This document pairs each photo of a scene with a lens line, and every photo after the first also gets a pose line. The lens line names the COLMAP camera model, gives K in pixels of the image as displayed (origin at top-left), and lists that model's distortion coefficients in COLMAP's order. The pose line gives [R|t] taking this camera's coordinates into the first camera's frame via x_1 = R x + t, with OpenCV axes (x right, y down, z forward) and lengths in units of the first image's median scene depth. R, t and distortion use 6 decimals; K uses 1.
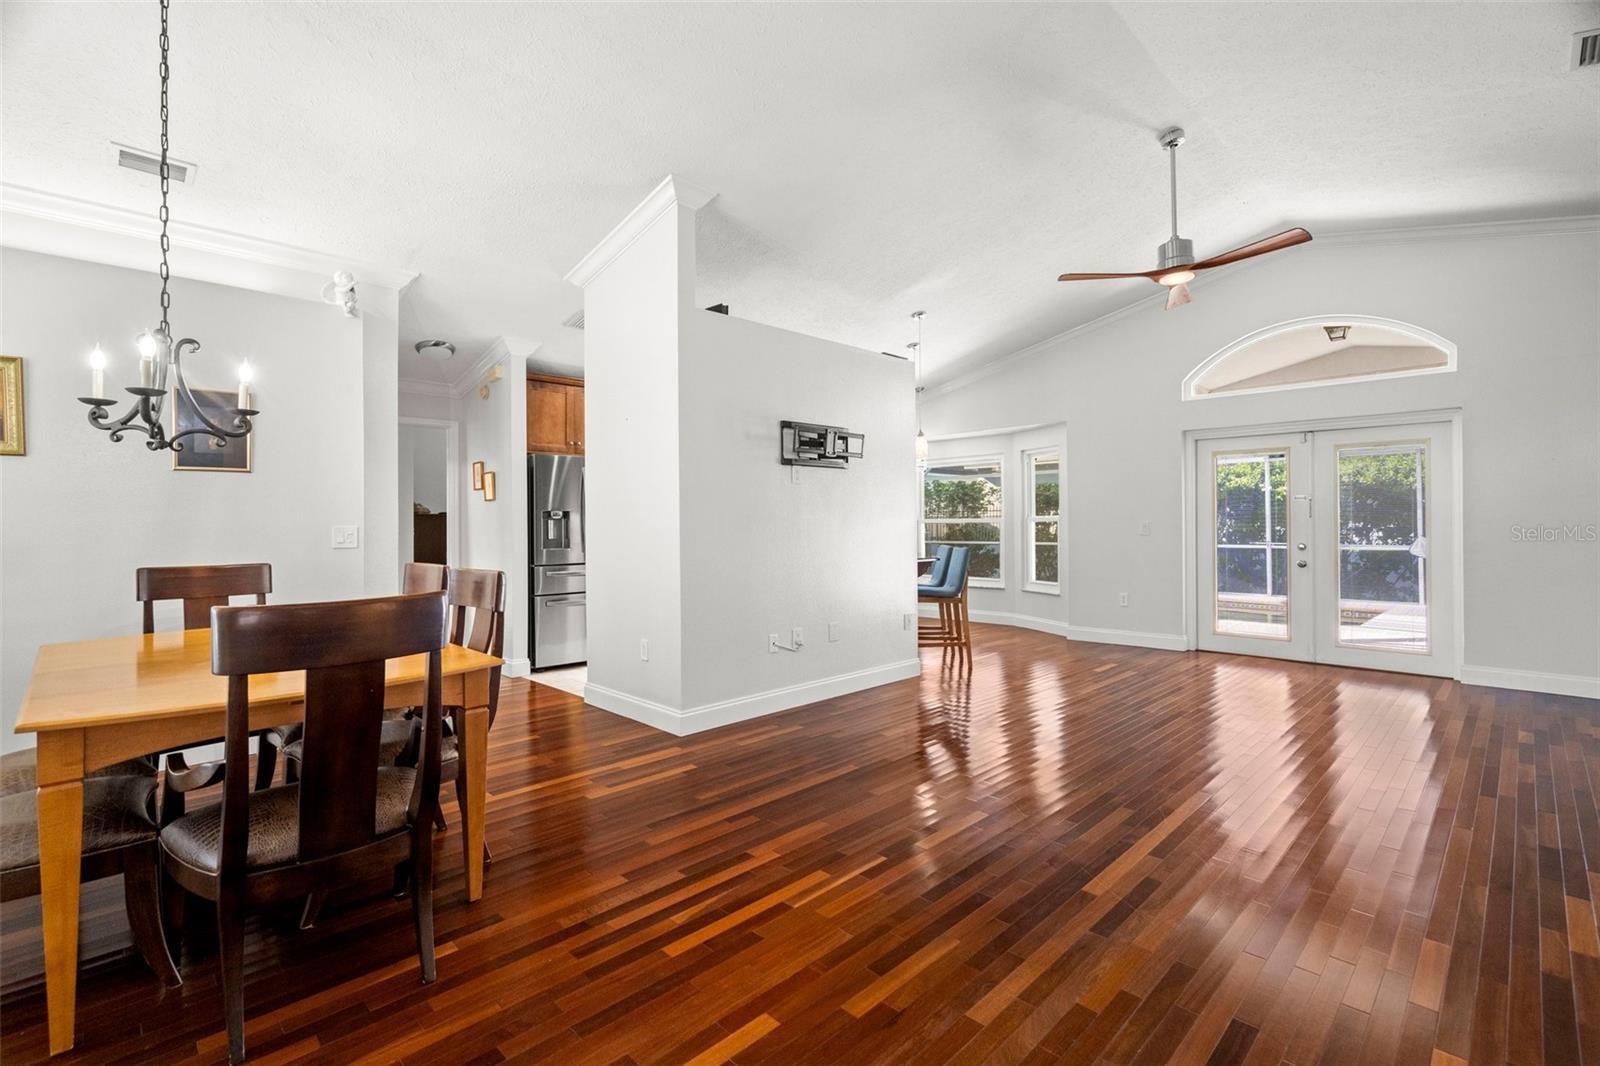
lens RADIAL K [[727.8, 0, 805.2], [0, 727.8, 529.5], [0, 0, 1]] dist [-0.002606, 0.001972]
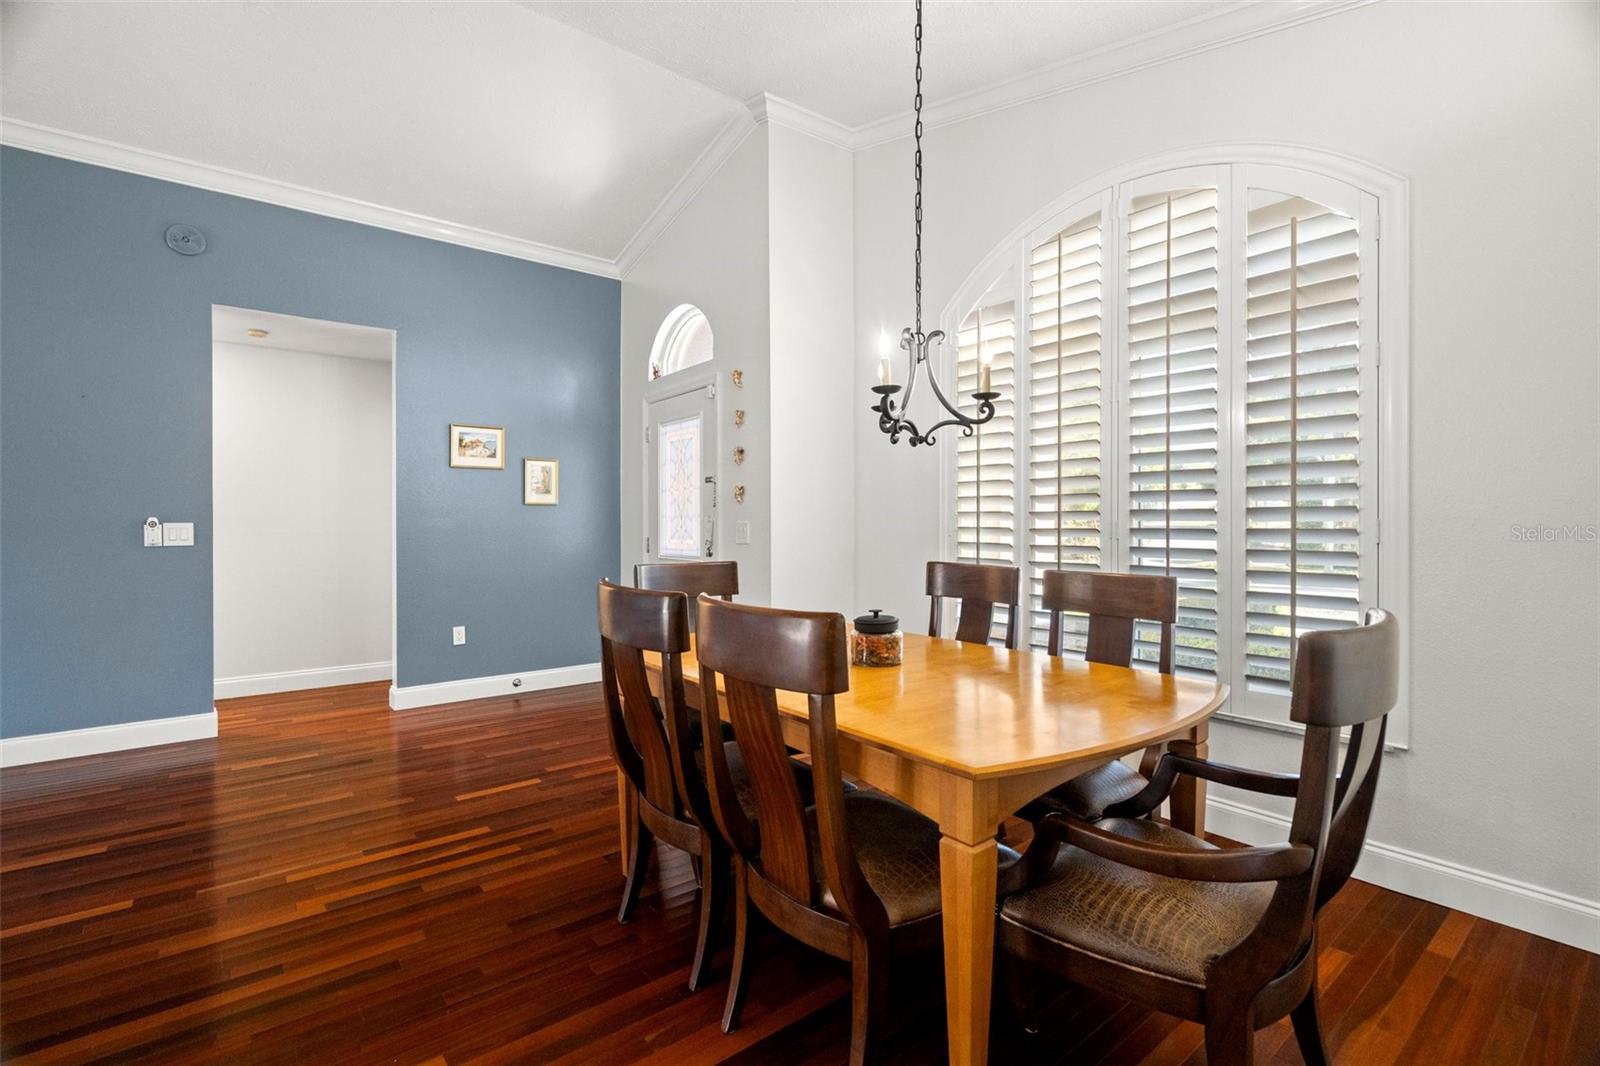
lens RADIAL K [[727.8, 0, 802.3], [0, 727.8, 533.7], [0, 0, 1]] dist [-0.002606, 0.001972]
pose [[-0.994254, 0.005896, 0.106883, -0.874952], [0.006465, 0.999967, 0.004984, 0.005585], [-0.106850, 0.005646, -0.994259, 2.153814]]
